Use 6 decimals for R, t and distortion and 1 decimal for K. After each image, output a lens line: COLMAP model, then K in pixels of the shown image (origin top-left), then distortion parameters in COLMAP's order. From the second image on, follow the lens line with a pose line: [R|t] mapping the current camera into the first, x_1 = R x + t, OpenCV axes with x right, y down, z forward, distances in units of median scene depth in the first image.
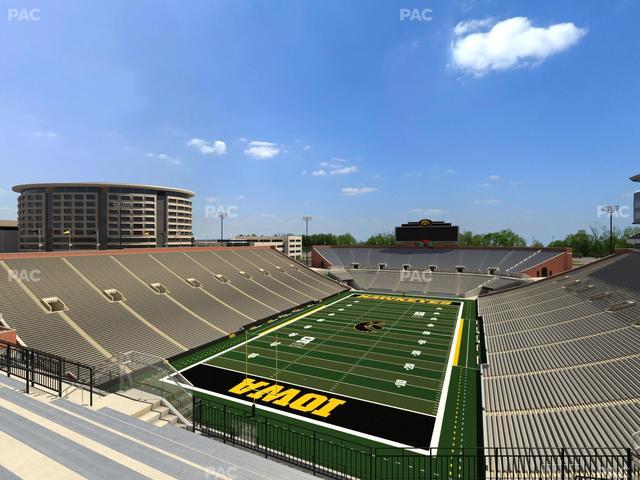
lens RADIAL K [[320.2, 0, 319.9], [0, 320.2, 240.0], [0, 0, 1]] dist [-0.000325, 0.000298]
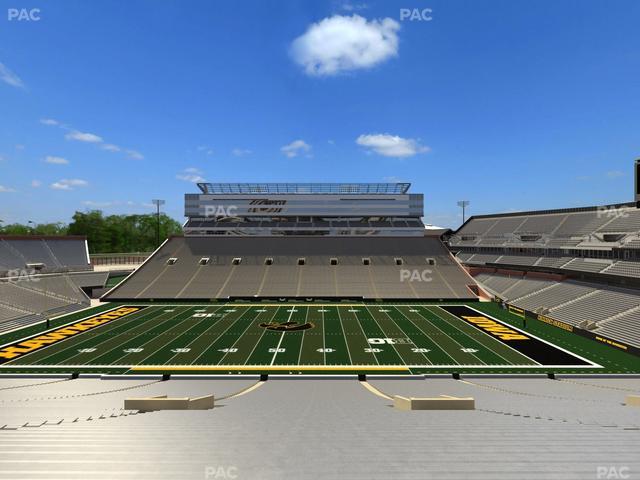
lens RADIAL K [[320.2, 0, 319.7], [0, 320.2, 240.0], [0, 0, 1]] dist [-0.000325, 0.000298]
pose [[-0.434890, 0.000102, 0.900483, -0.376346], [0.000301, 1.000000, 0.000033, 0.038660], [-0.900483, 0.000286, -0.434890, 0.821382]]
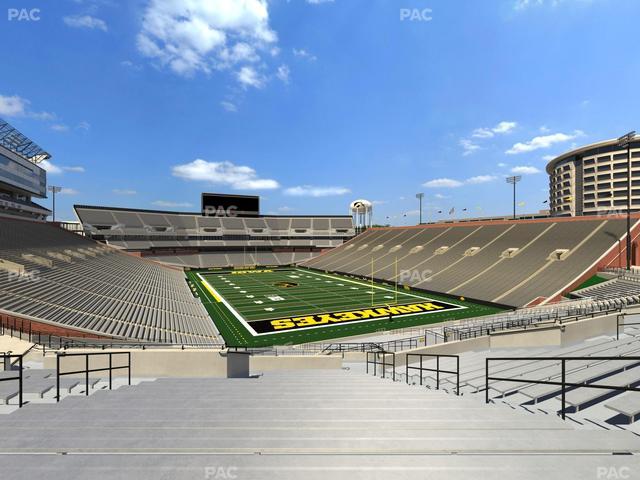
lens RADIAL K [[320.2, 0, 319.9], [0, 320.2, 240.2], [0, 0, 1]] dist [-0.000325, 0.000298]
pose [[-0.621057, 0.000351, -0.783766, 0.625877], [-0.000389, 1.000000, 0.000756, 0.072639], [0.783766, 0.000774, -0.621056, 1.164878]]
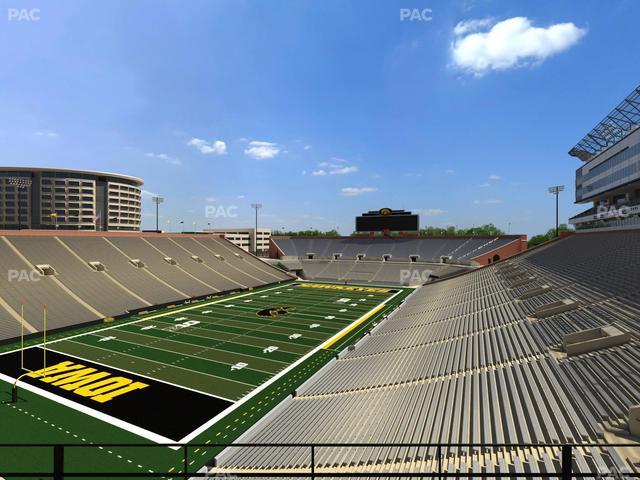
lens RADIAL K [[320.2, 0, 319.9], [0, 320.2, 240.1], [0, 0, 1]] dist [-0.000325, 0.000298]
pose [[1.000000, 0.000060, 0.000118, 0.183194], [-0.000060, 1.000000, 0.000201, 0.042606], [-0.000118, -0.000201, 1.000000, 0.055718]]
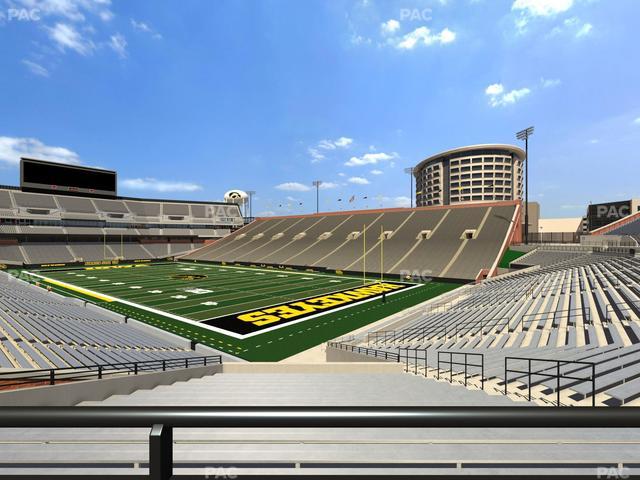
lens RADIAL K [[320.2, 0, 320.1], [0, 320.2, 239.9], [0, 0, 1]] dist [-0.000325, 0.000298]
pose [[-0.219315, -0.000197, -0.975654, 0.594194], [-0.000445, 1.000000, -0.000102, 0.110288], [0.975654, 0.000412, -0.219315, 0.994130]]
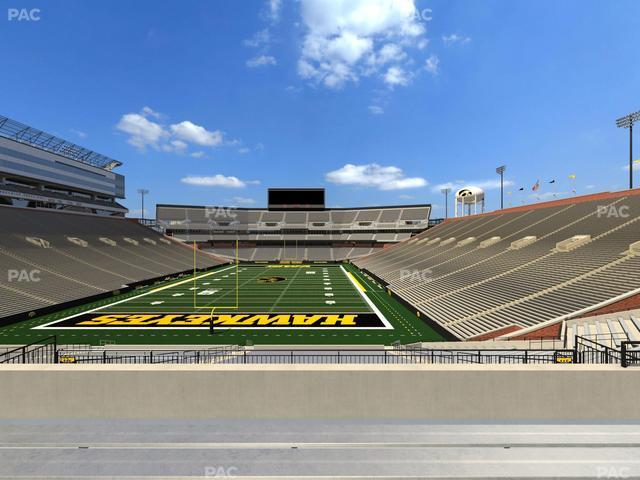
lens RADIAL K [[320.2, 0, 319.7], [0, 320.2, 239.9], [0, 0, 1]] dist [-0.000325, 0.000298]
pose [[-0.900295, -0.000247, -0.435280, 0.294880], [-0.000393, 1.000000, 0.000245, 0.094523], [0.435280, 0.000391, -0.900295, 1.270575]]
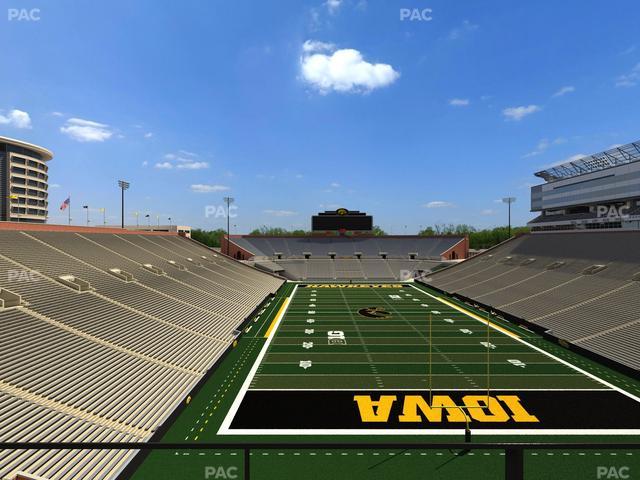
lens RADIAL K [[320.2, 0, 319.9], [0, 320.2, 240.1], [0, 0, 1]] dist [-0.000325, 0.000298]
pose [[0.900215, 0.000095, 0.435445, -0.231940], [-0.000238, 1.000000, 0.000274, 0.046397], [-0.435445, -0.000350, 0.900215, 0.179491]]
